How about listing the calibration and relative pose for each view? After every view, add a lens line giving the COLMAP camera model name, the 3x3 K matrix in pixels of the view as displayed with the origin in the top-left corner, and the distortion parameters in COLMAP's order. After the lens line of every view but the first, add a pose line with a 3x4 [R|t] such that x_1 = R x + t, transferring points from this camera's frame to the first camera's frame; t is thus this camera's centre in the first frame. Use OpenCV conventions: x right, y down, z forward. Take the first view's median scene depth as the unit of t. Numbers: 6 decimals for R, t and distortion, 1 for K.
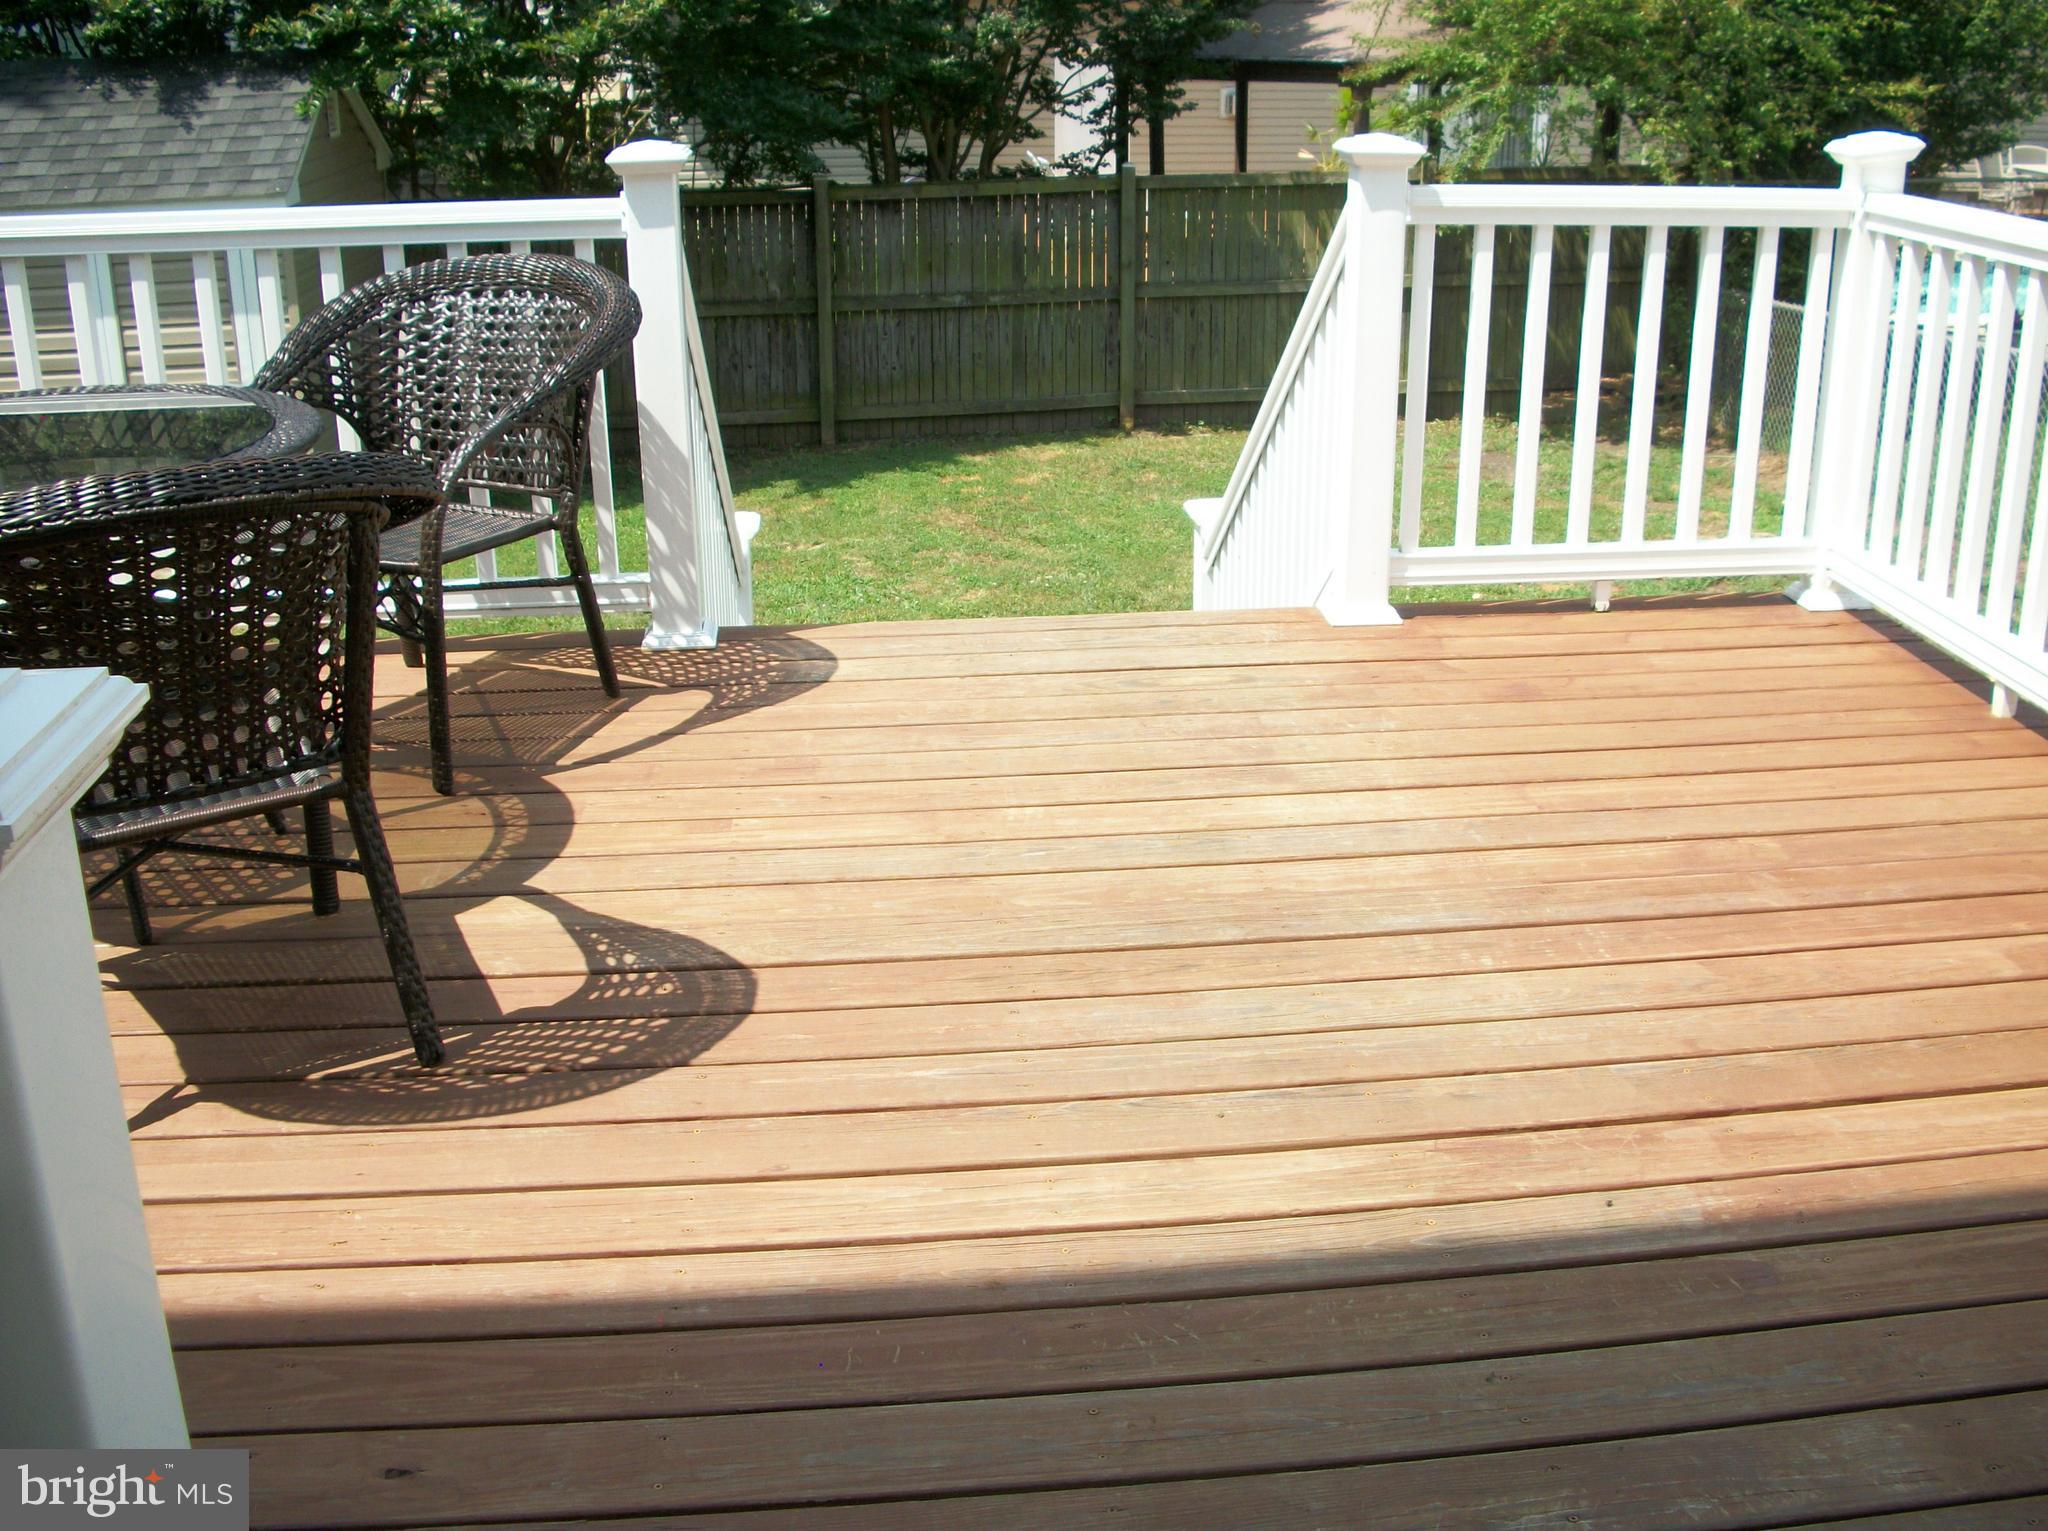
lens RADIAL K [[2087.4, 0, 1024.7], [0, 2087.4, 765.5], [0, 0, 1]] dist [-0.151307, 0.000000]
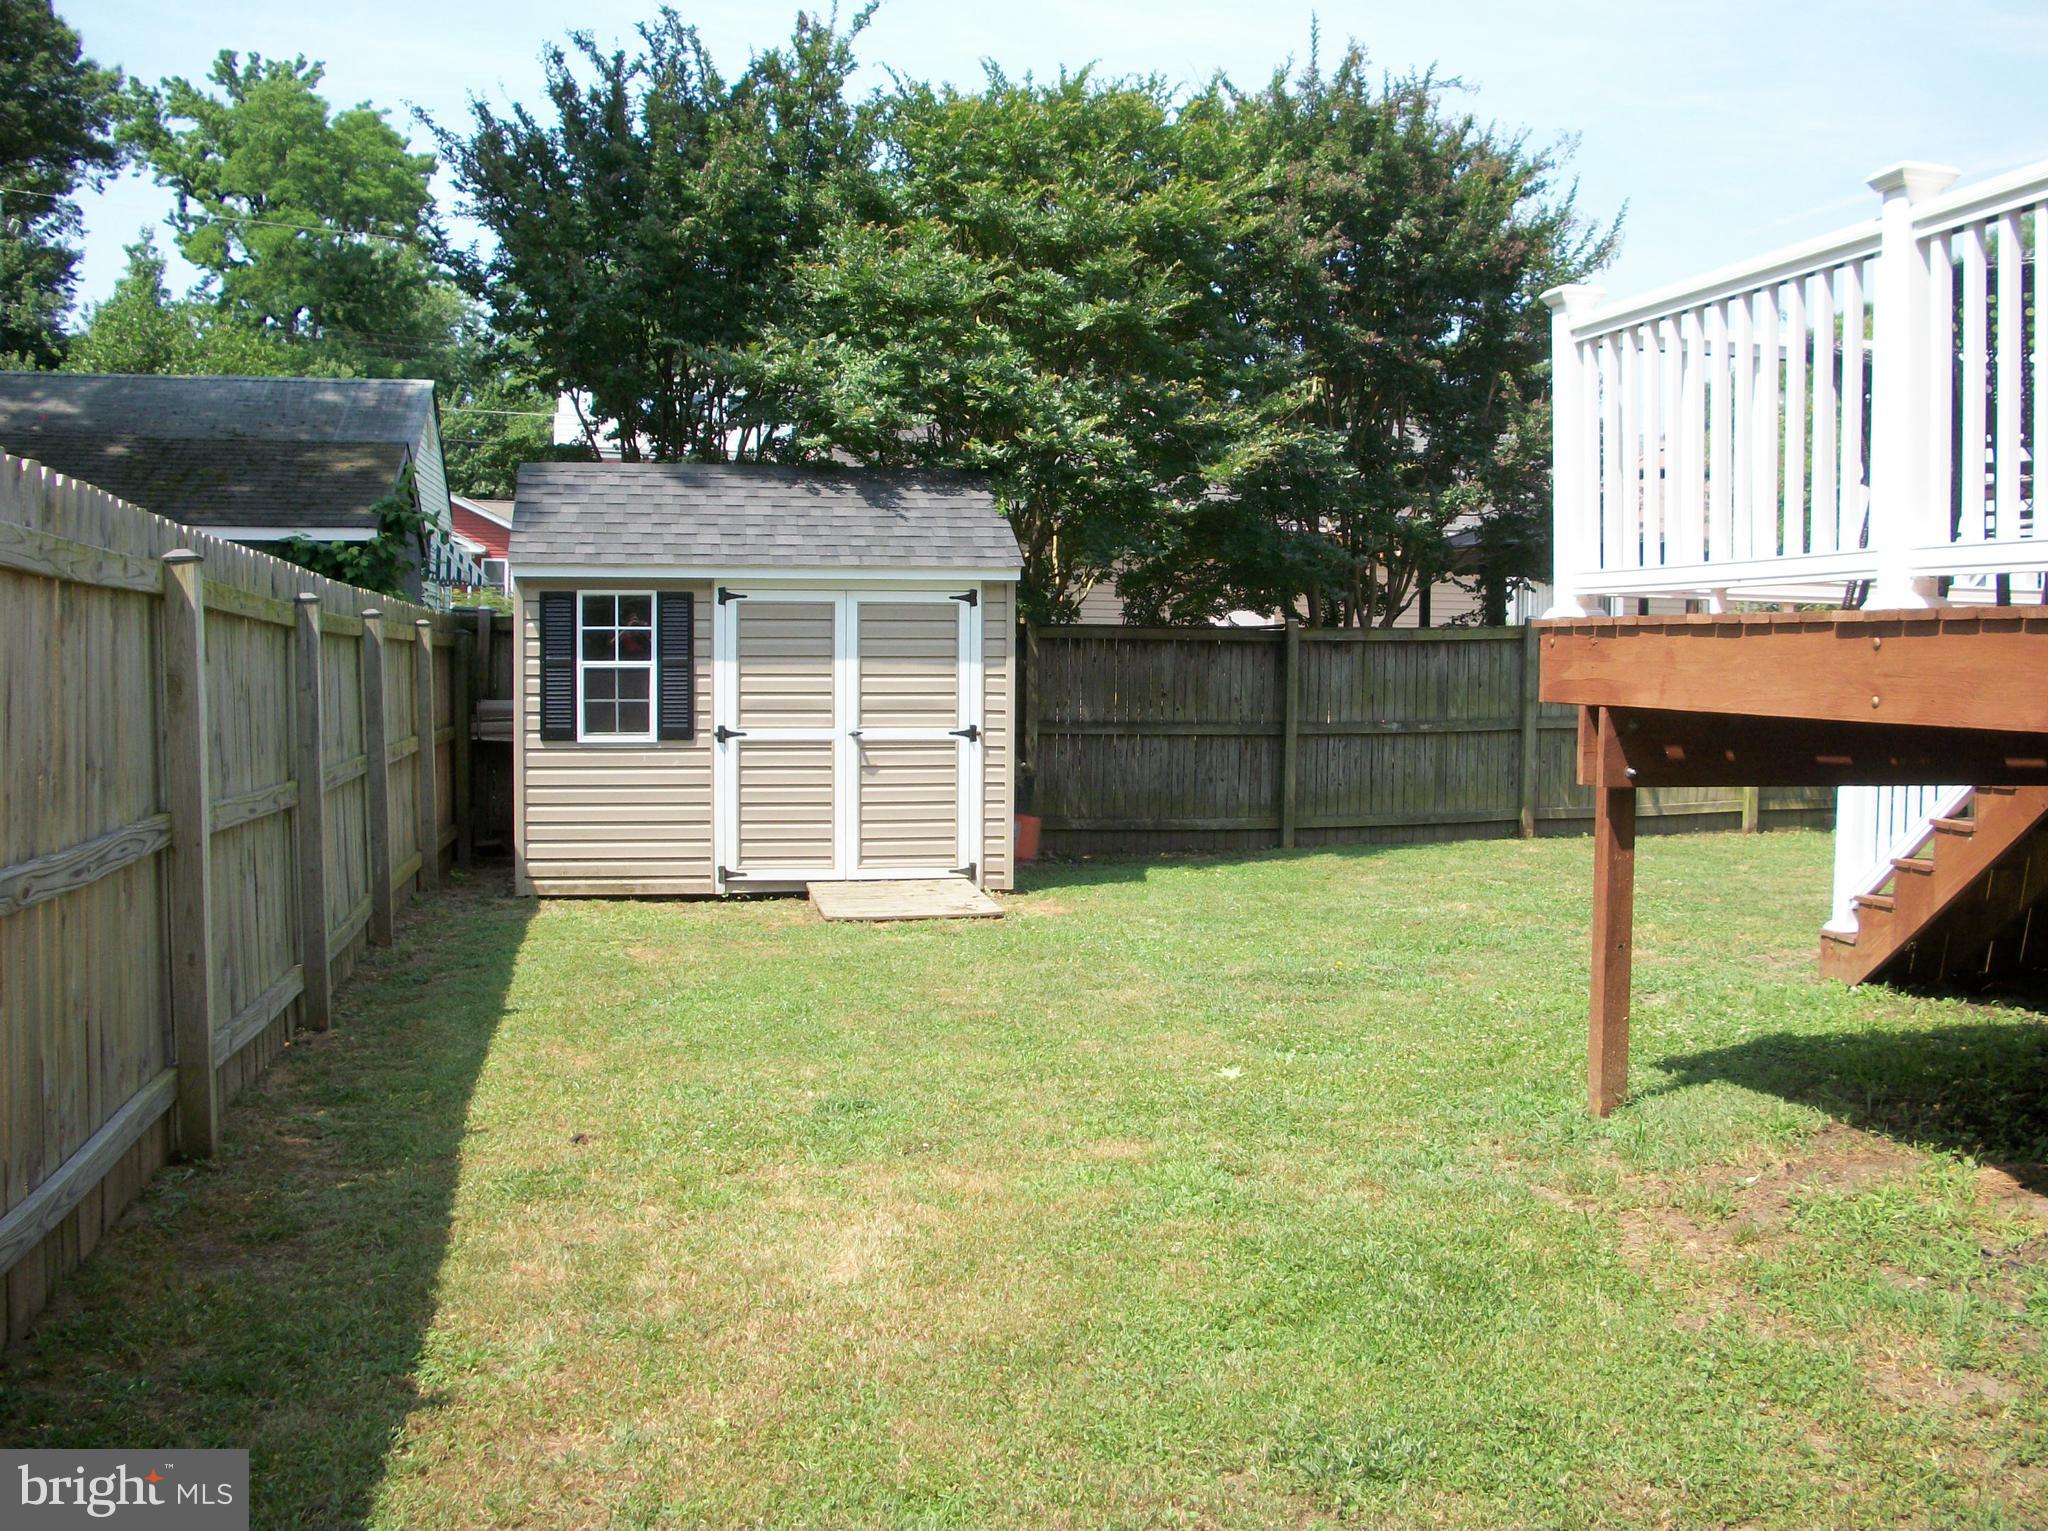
lens RADIAL K [[2087.4, 0, 1023.5], [0, 2087.4, 769.2], [0, 0, 1]] dist [-0.151307, 0.000000]
pose [[0.994760, 0.010552, 0.101687, -0.360426], [0.019309, 0.957365, -0.288235, 0.134393], [-0.100393, 0.288688, 0.952145, -0.097887]]
